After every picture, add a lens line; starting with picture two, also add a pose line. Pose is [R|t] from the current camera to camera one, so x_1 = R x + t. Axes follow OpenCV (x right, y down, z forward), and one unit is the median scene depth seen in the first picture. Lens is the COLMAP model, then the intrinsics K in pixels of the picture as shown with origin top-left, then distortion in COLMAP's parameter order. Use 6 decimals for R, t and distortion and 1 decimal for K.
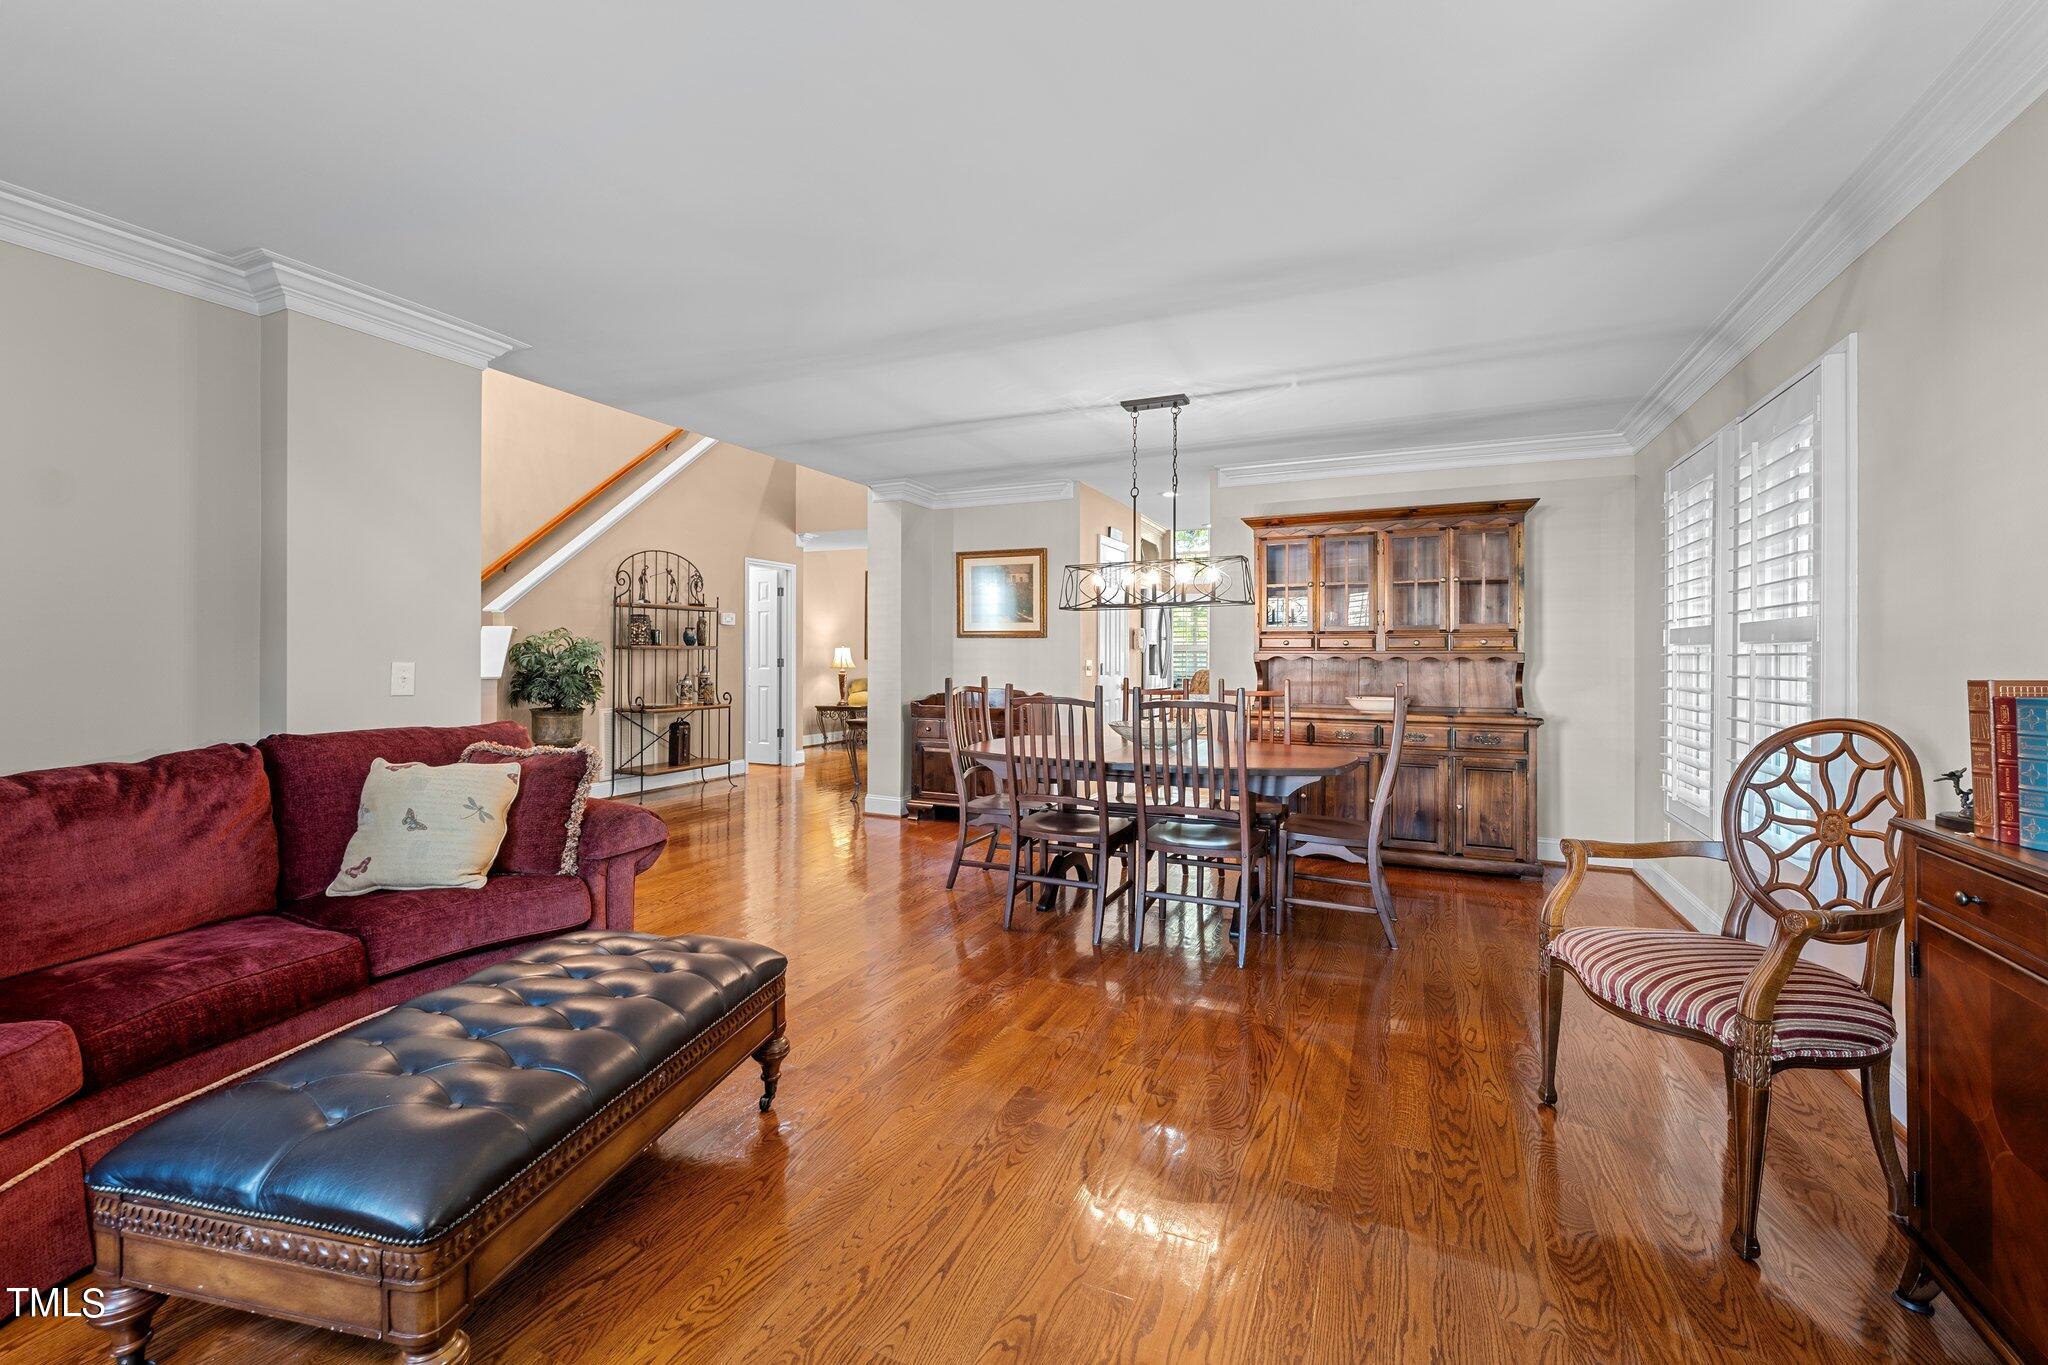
lens RADIAL K [[839.3, 0, 1018.3], [0, 839.3, 650.2], [0, 0, 1]] dist [0.000067, 0.000034]
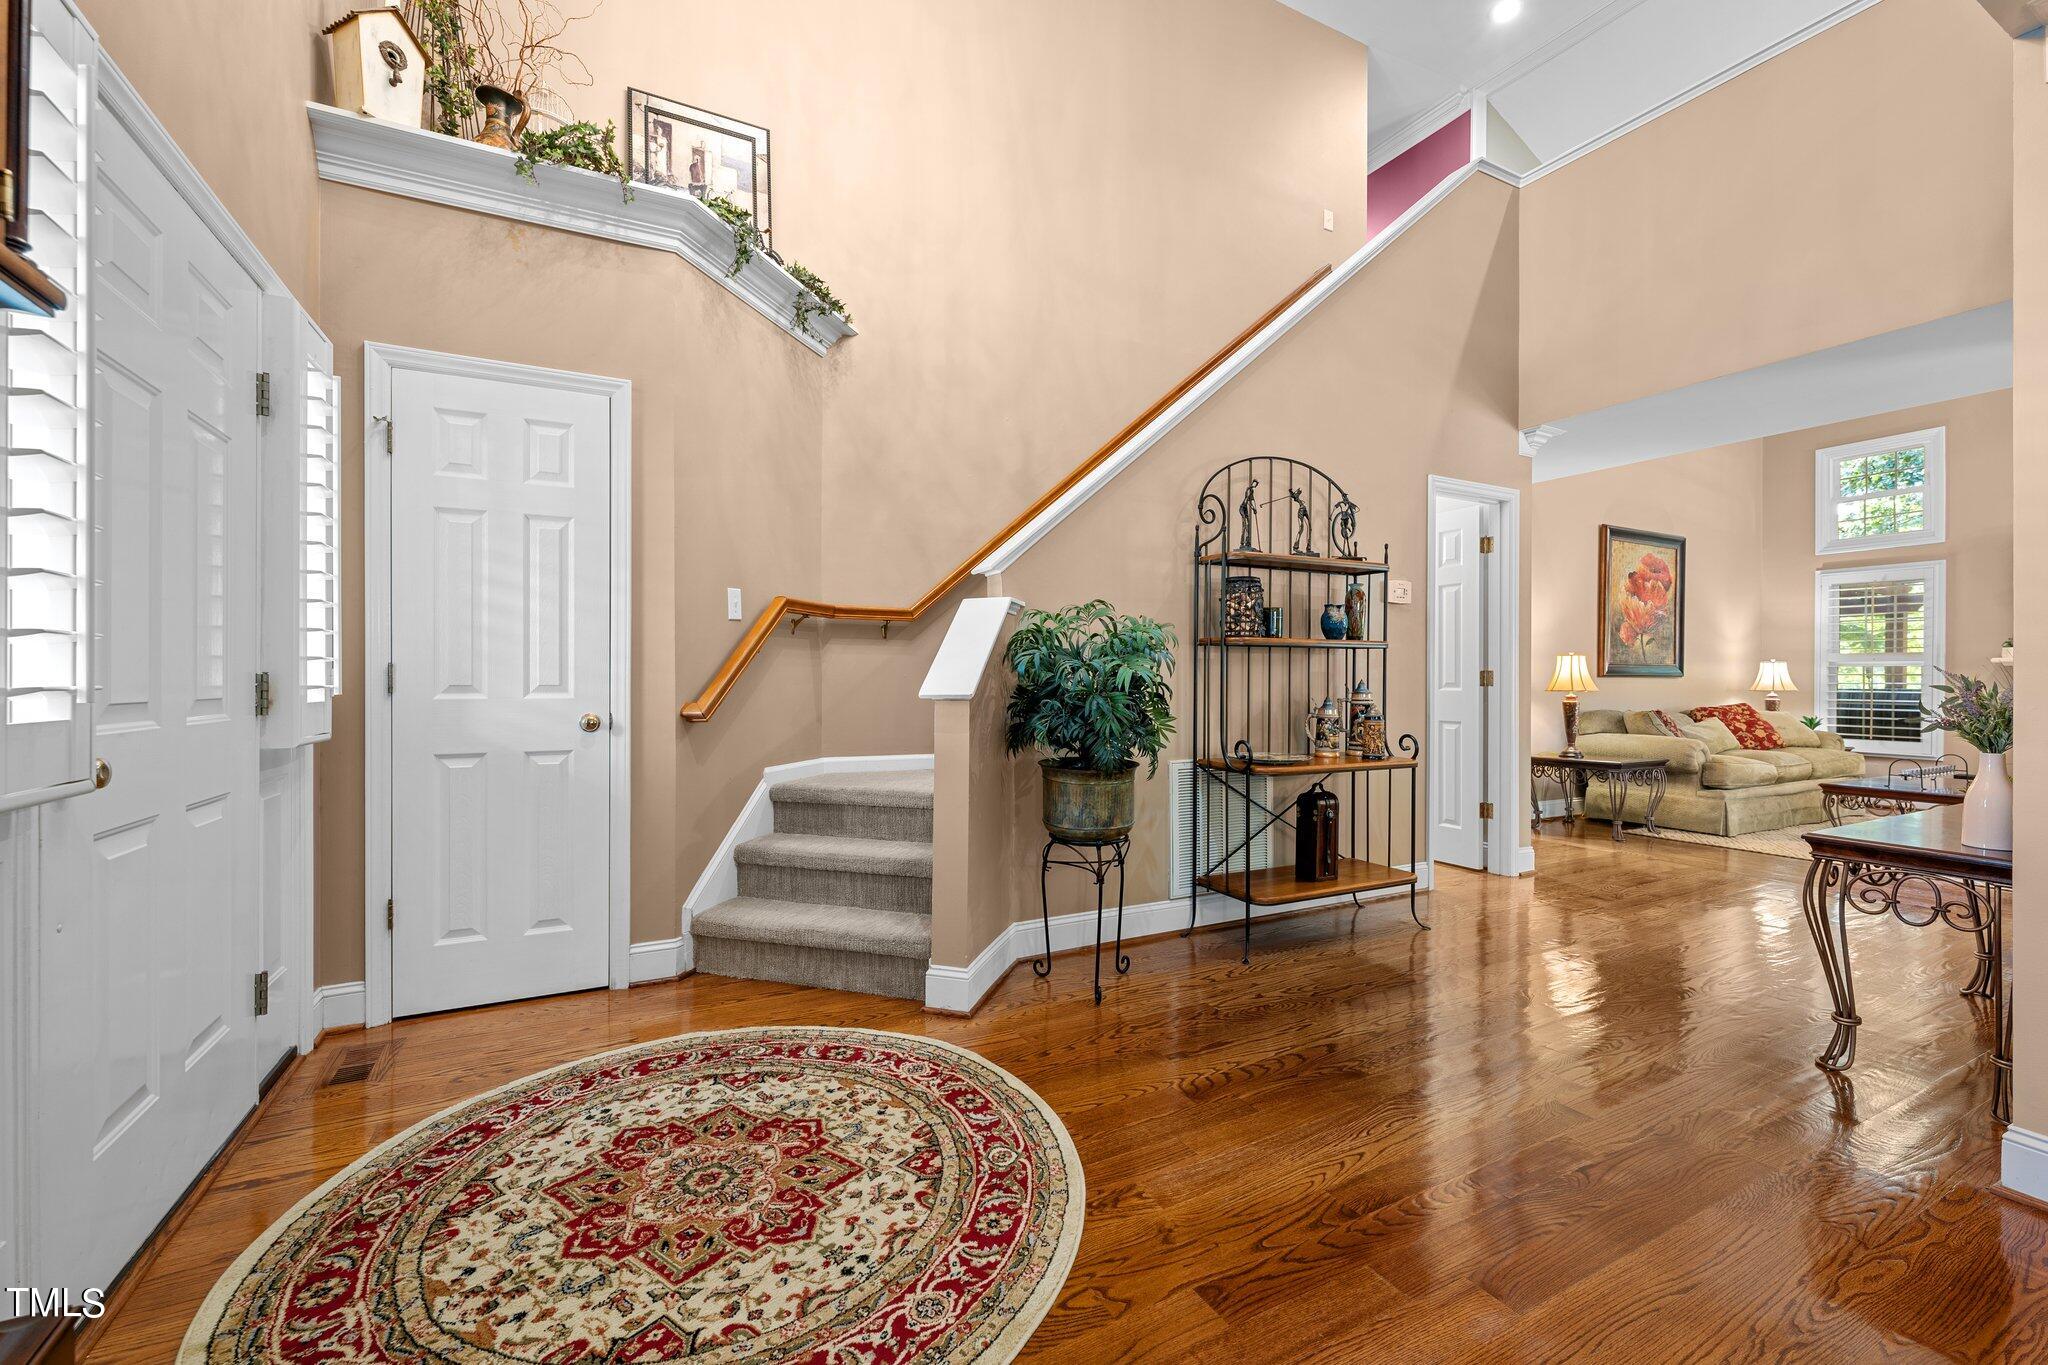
lens RADIAL K [[842.3, 0, 1024.0], [0, 842.3, 682.5], [0, 0, 1]] dist [-0.000232, 0.000077]
pose [[0.790429, 0.000850, -0.612553, -0.235860], [0.002991, 0.999982, 0.005247, 0.017355], [0.612546, -0.005980, 0.790412, 0.500775]]
